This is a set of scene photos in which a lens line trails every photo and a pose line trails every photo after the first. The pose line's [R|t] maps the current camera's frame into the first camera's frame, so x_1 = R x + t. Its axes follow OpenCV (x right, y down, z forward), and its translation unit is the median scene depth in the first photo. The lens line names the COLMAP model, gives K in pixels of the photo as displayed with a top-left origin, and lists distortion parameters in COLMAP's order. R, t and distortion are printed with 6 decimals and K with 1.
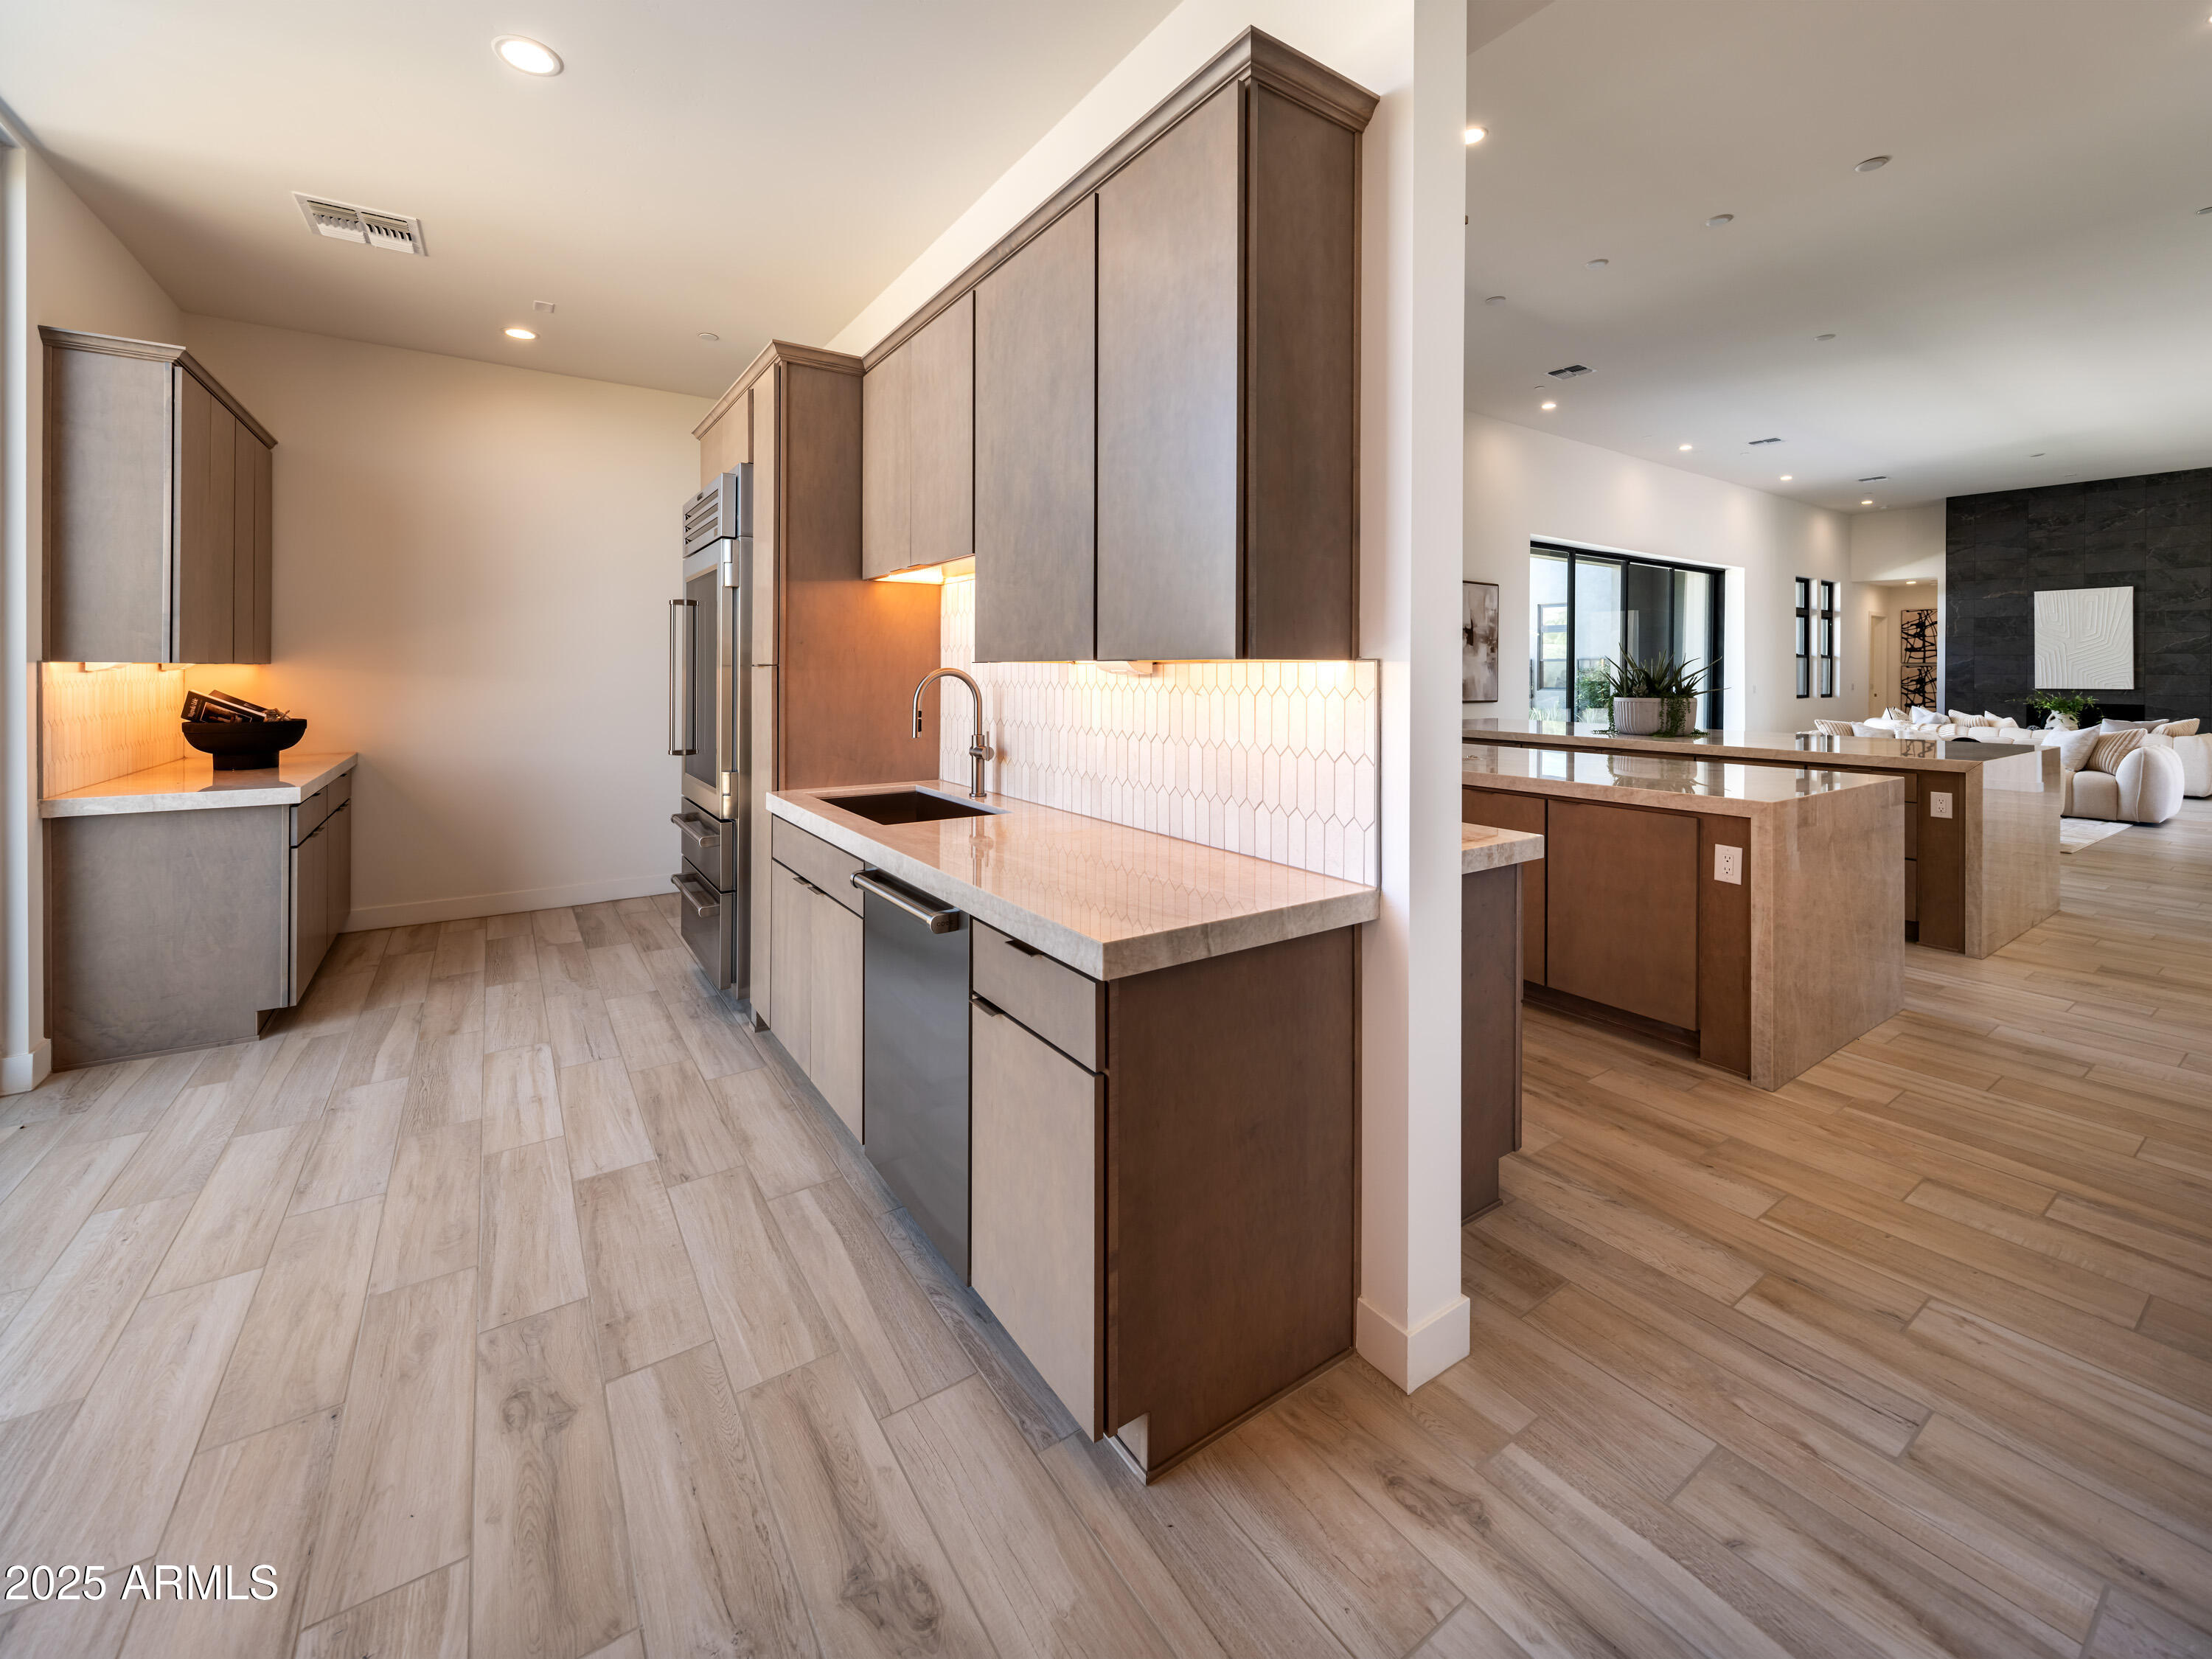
lens RADIAL K [[887.8, 0, 1085.5], [0, 887.8, 675.2], [0, 0, 1]] dist [-0.000619, -0.001846]
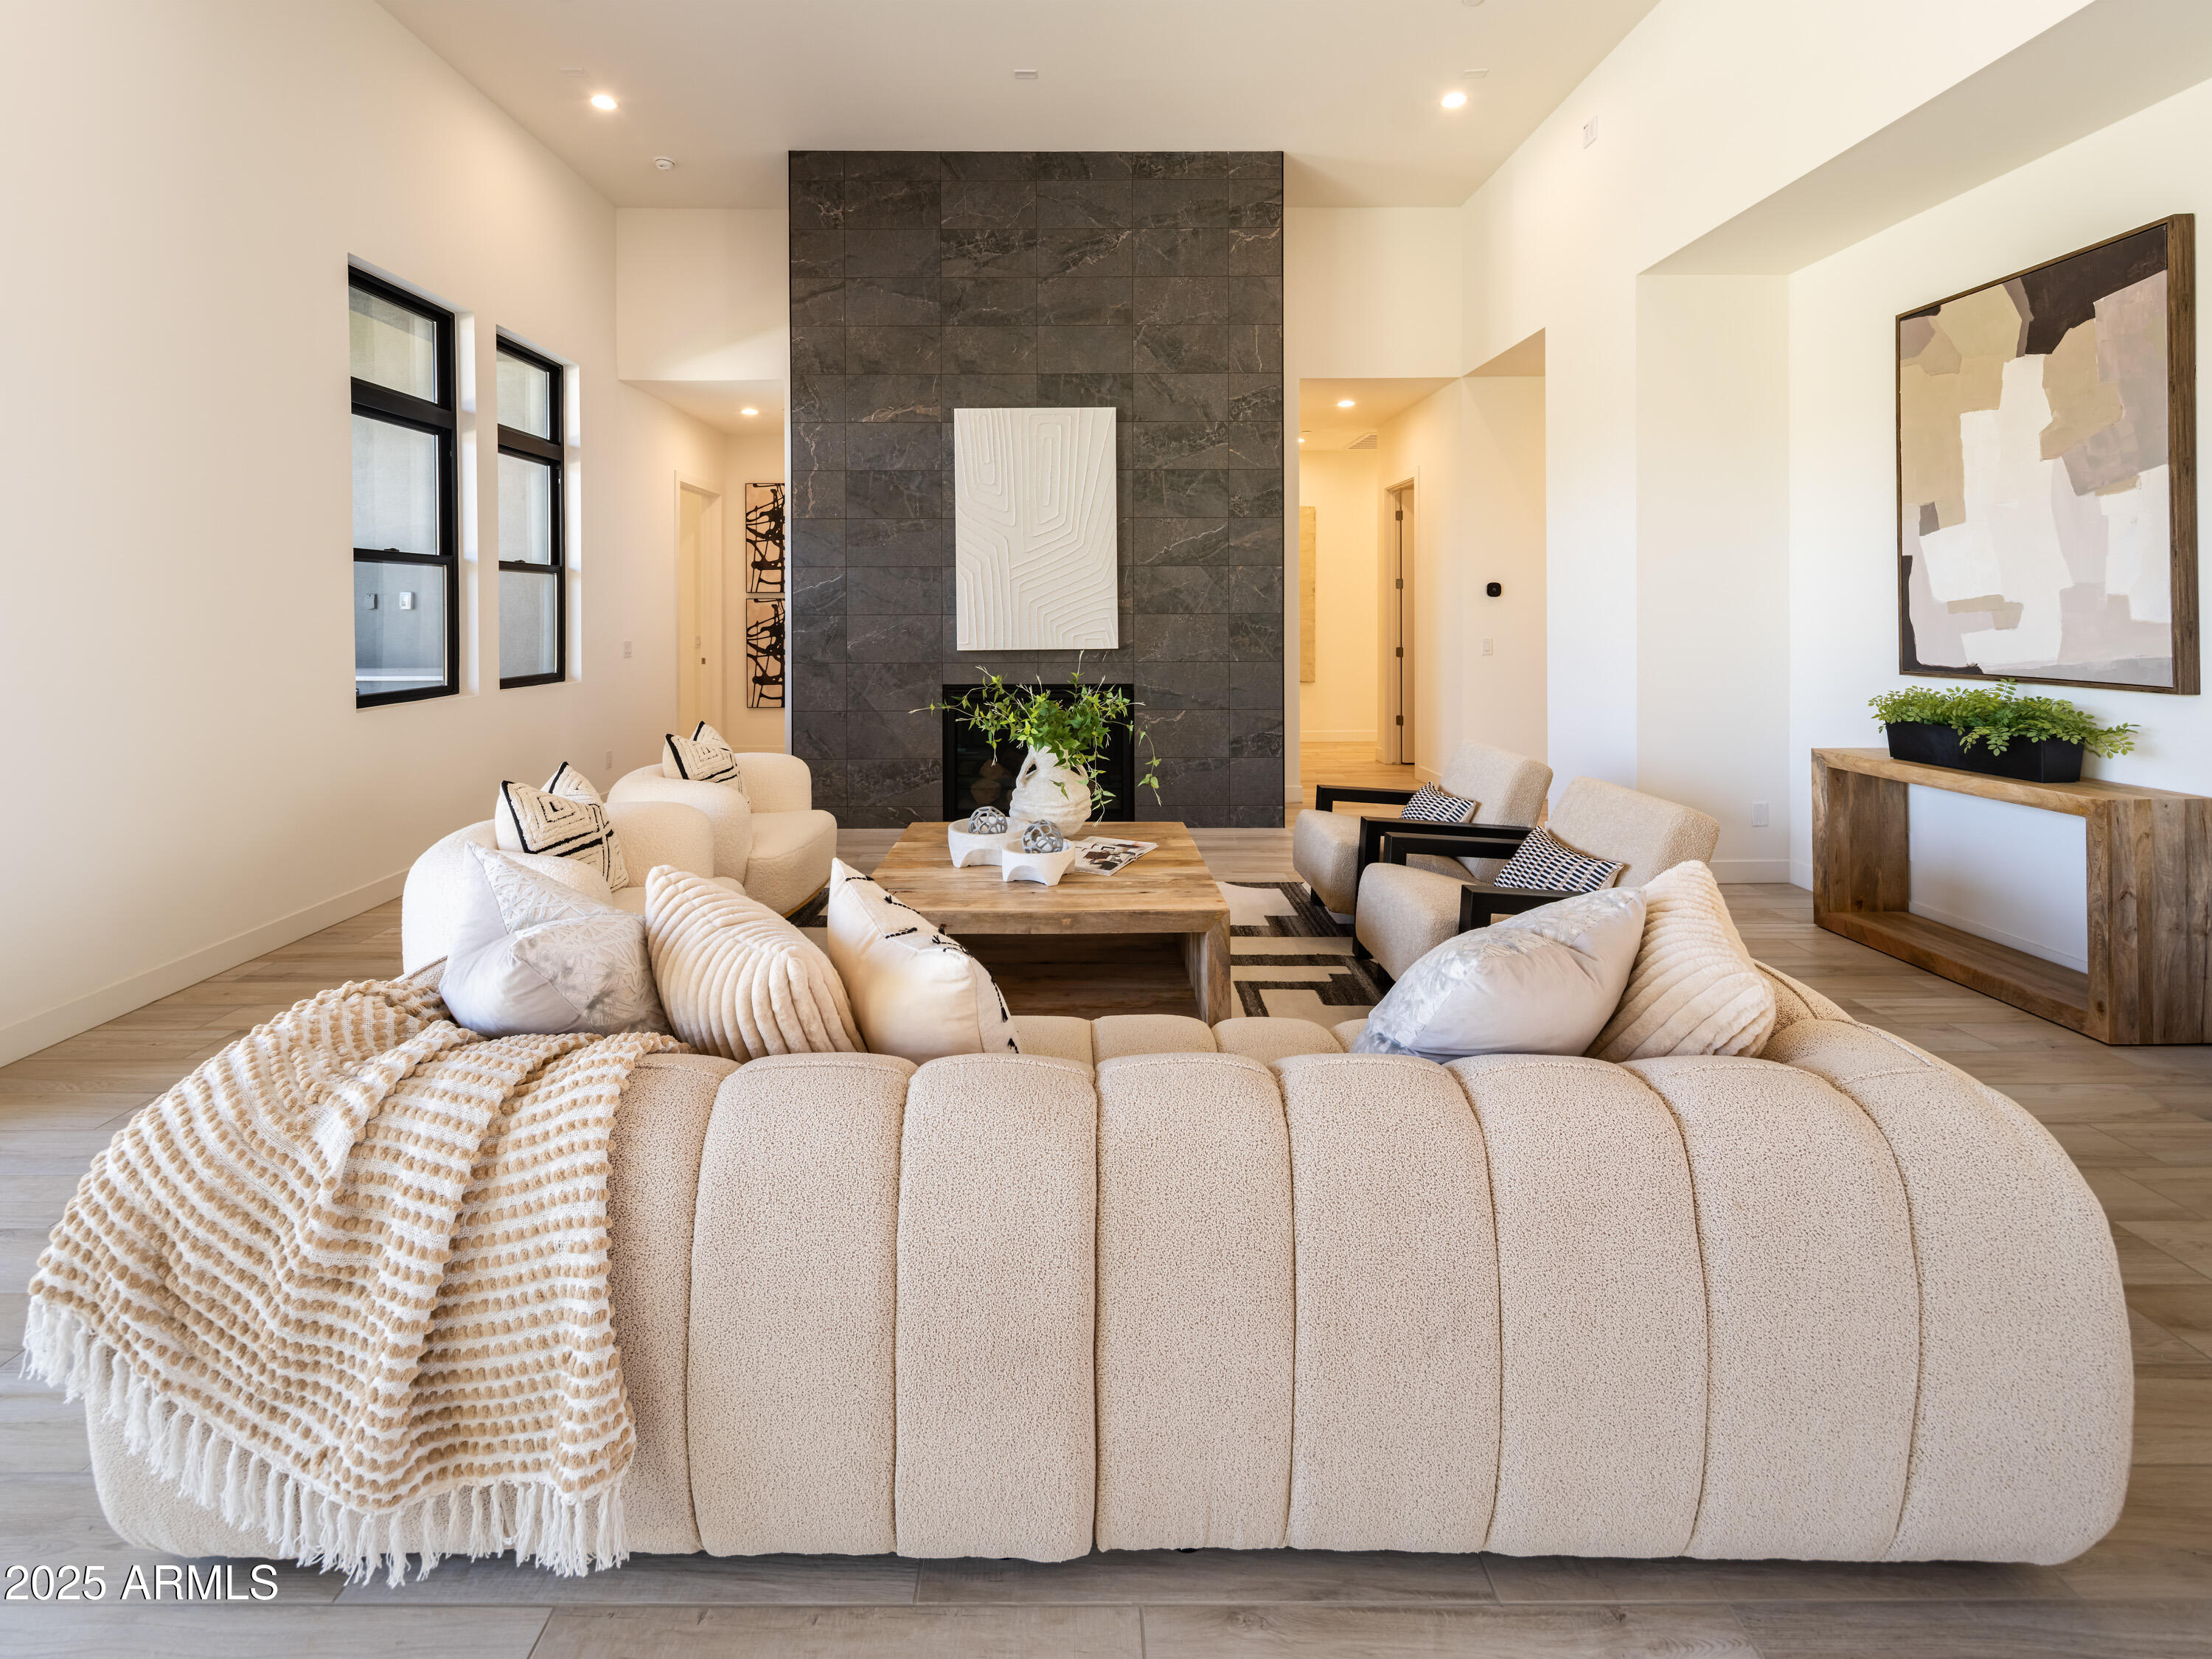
lens RADIAL K [[953.7, 0, 1081.8], [0, 953.7, 615.6], [0, 0, 1]] dist [0.010235, -0.000258]
pose [[0.542905, -0.007108, 0.839764, 0.803363], [0.009279, 0.999954, 0.002465, -0.001276], [-0.839743, 0.006454, 0.542945, 0.778684]]
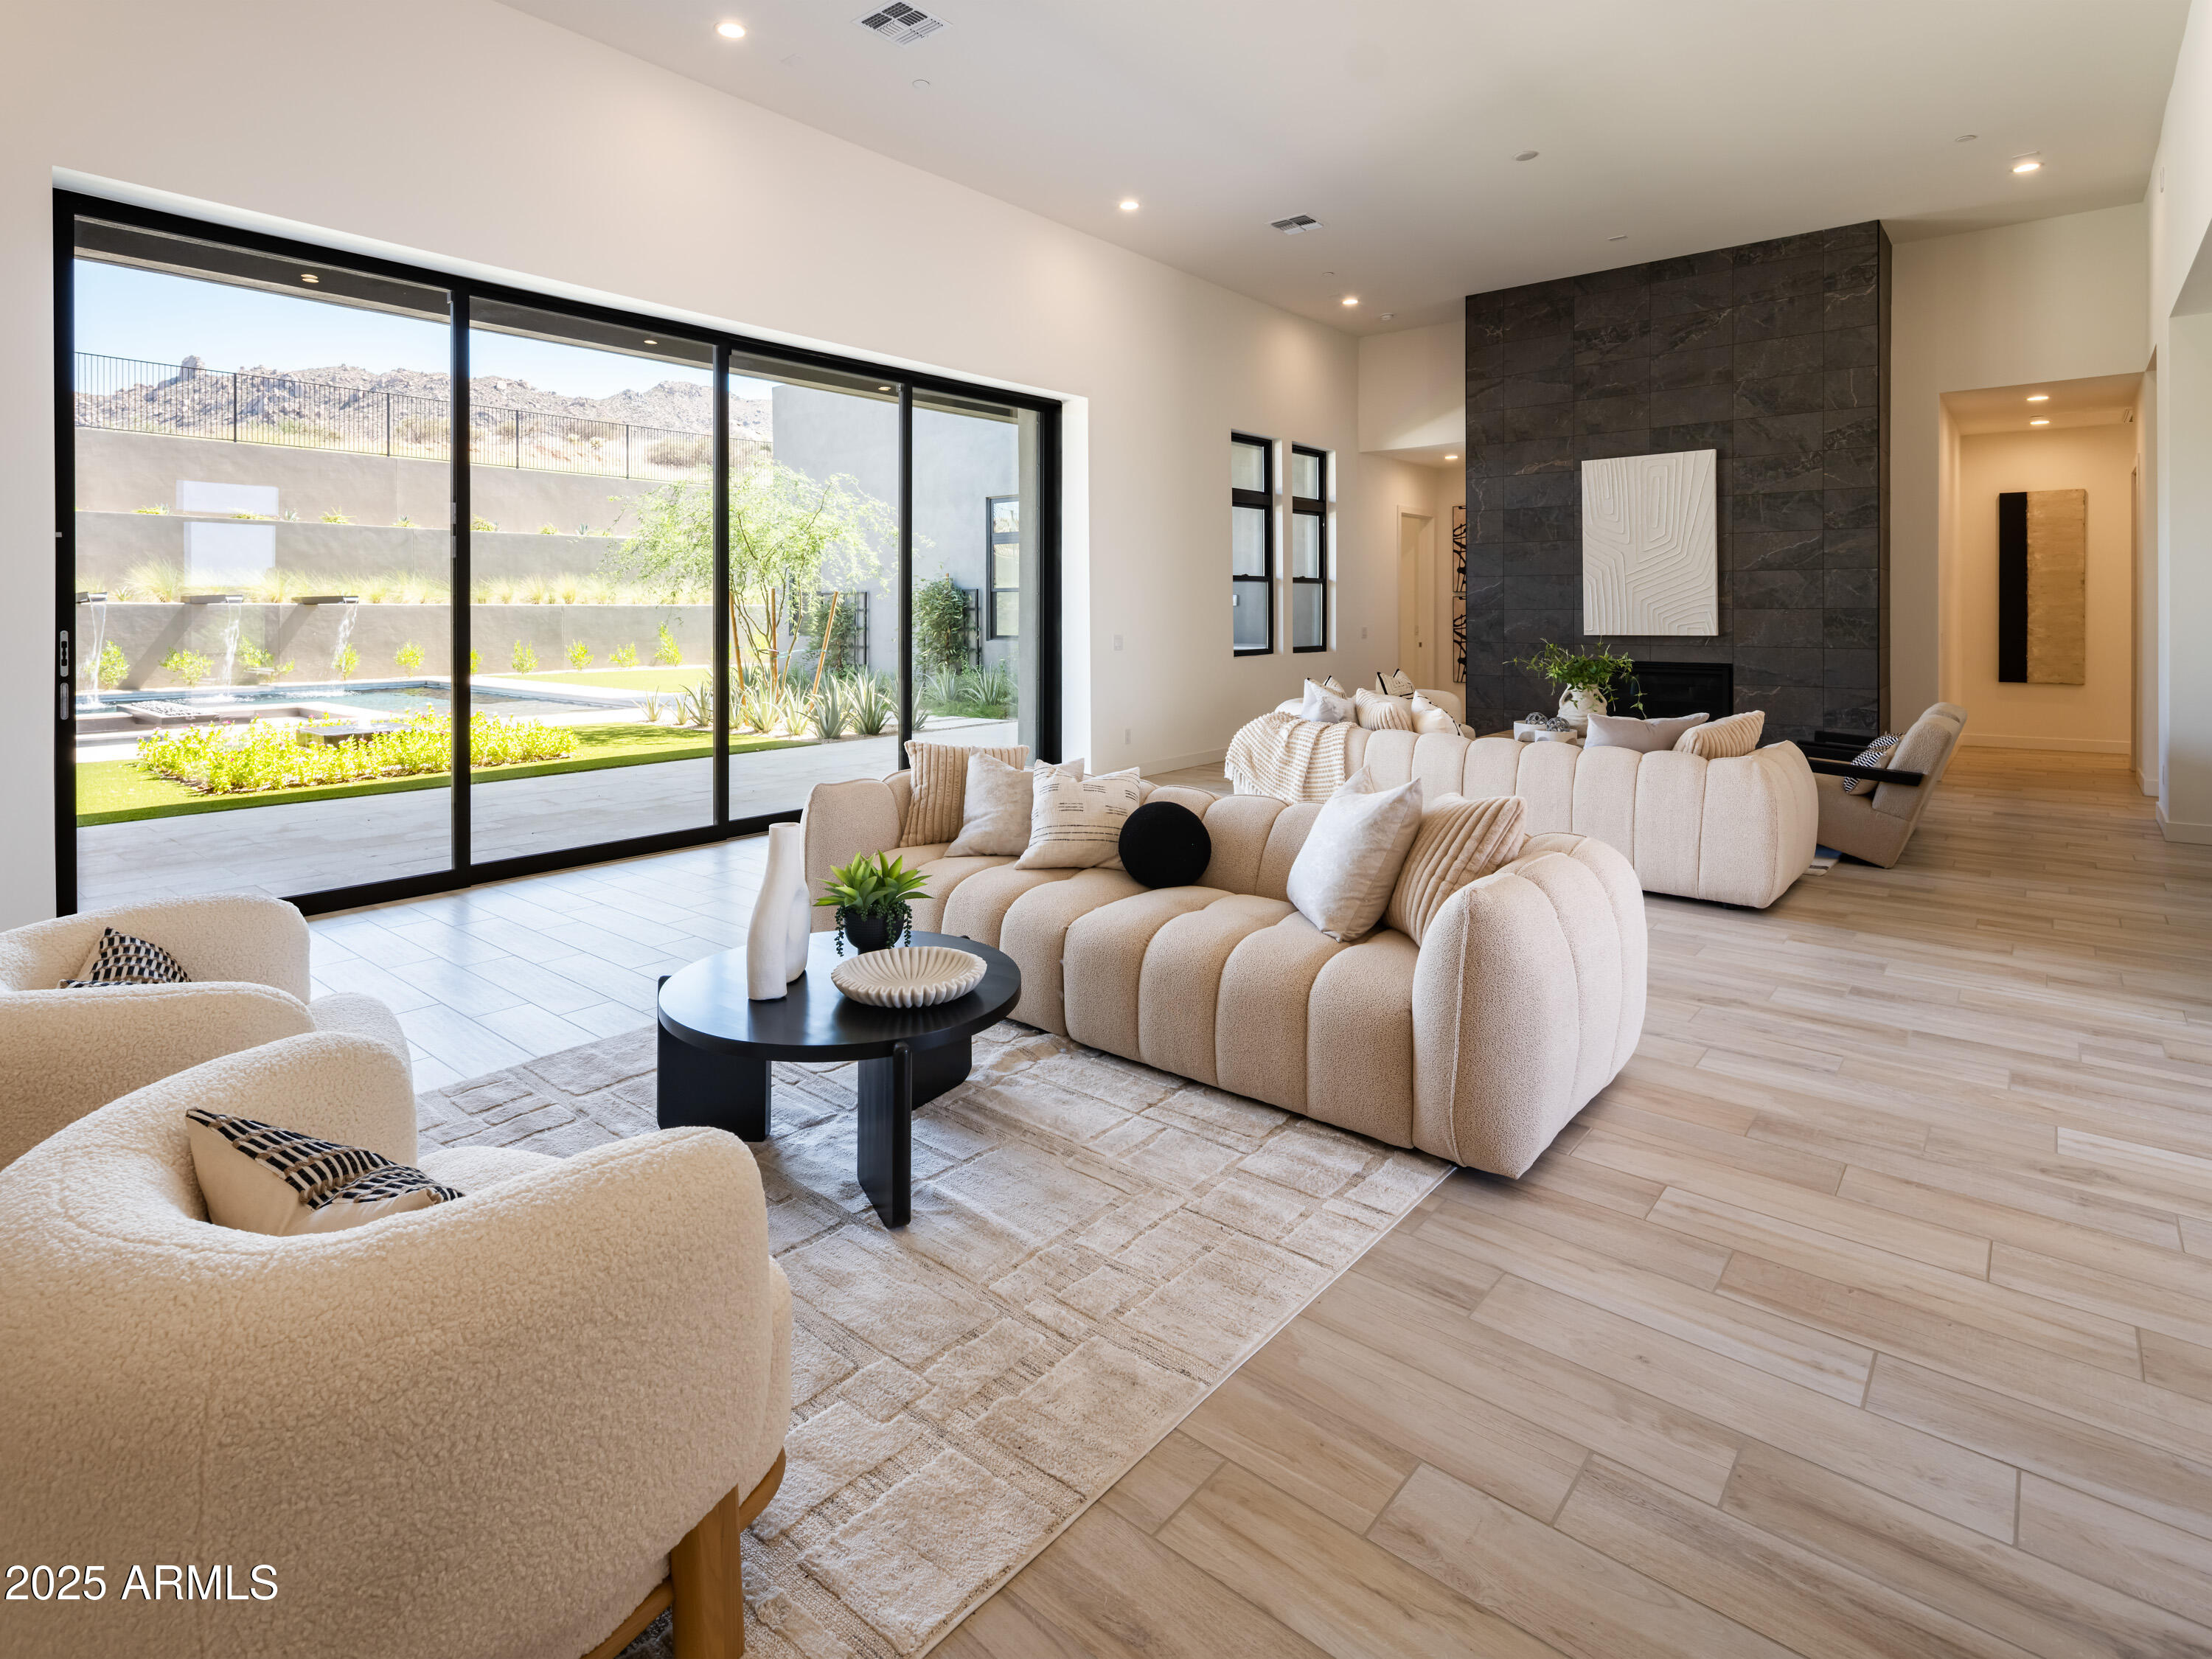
lens RADIAL K [[1132.1, 0, 1049.3], [0, 1132.1, 613.7], [0, 0, 1]] dist [0.012560, -0.006397]
pose [[0.964160, -0.006435, 0.265242, 0.606991], [0.006907, 0.999976, -0.000845, 0.000004], [-0.265230, 0.002647, 0.964181, 0.434772]]
